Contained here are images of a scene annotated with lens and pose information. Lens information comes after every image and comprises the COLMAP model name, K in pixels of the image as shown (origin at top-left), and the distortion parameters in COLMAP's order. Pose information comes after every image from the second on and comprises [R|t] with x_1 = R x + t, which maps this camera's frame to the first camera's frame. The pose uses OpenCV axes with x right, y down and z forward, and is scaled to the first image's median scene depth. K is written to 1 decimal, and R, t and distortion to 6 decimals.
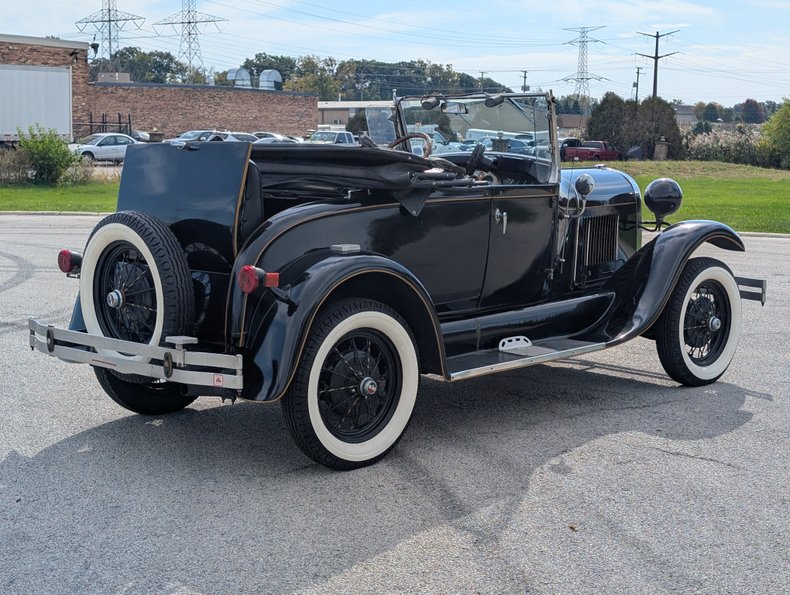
lens RADIAL K [[1289.6, 0, 394.4], [0, 1289.6, 295.4], [0, 0, 1]] dist [0.068779, 0.000000]
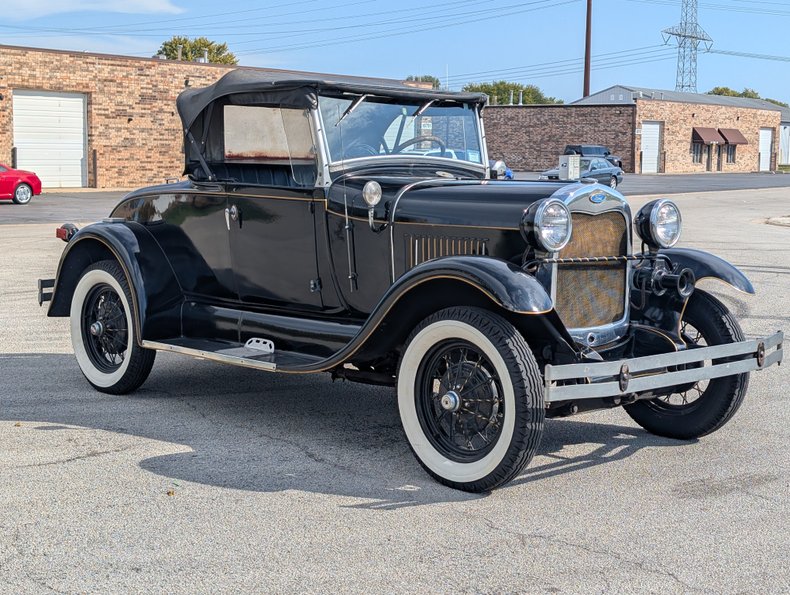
lens RADIAL K [[1285.9, 0, 393.2], [0, 1285.9, 298.0], [0, 0, 1]] dist [0.092830, 0.000000]
pose [[-0.017595, 0.108981, -0.993888, 1.067383], [-0.138124, 0.984246, 0.110369, -0.121234], [0.990259, 0.139222, -0.002265, 1.103512]]
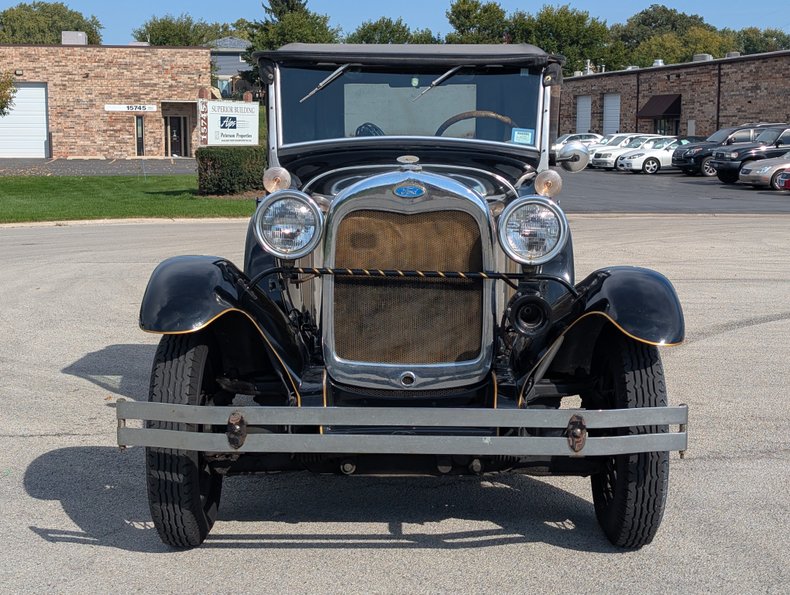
lens RADIAL K [[1285.9, 0, 401.0], [0, 1285.9, 302.8], [0, 0, 1]] dist [0.092830, 0.000000]
pose [[-0.702833, 0.089079, -0.705755, 0.658232], [-0.091888, 0.972448, 0.214247, -0.193048], [0.705395, 0.215430, -0.675283, 1.666981]]
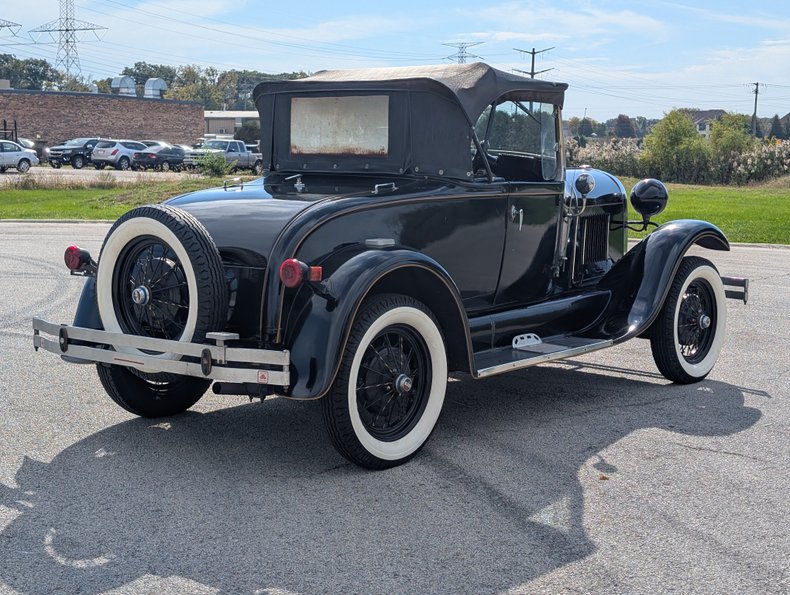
lens RADIAL K [[1289.6, 0, 404.3], [0, 1289.6, 257.3], [0, 0, 1]] dist [0.068779, 0.000000]
pose [[0.994988, 0.000164, 0.099992, -0.100769], [0.003639, 0.999277, -0.037849, 0.010142], [-0.099926, 0.038023, 0.994268, 0.016289]]
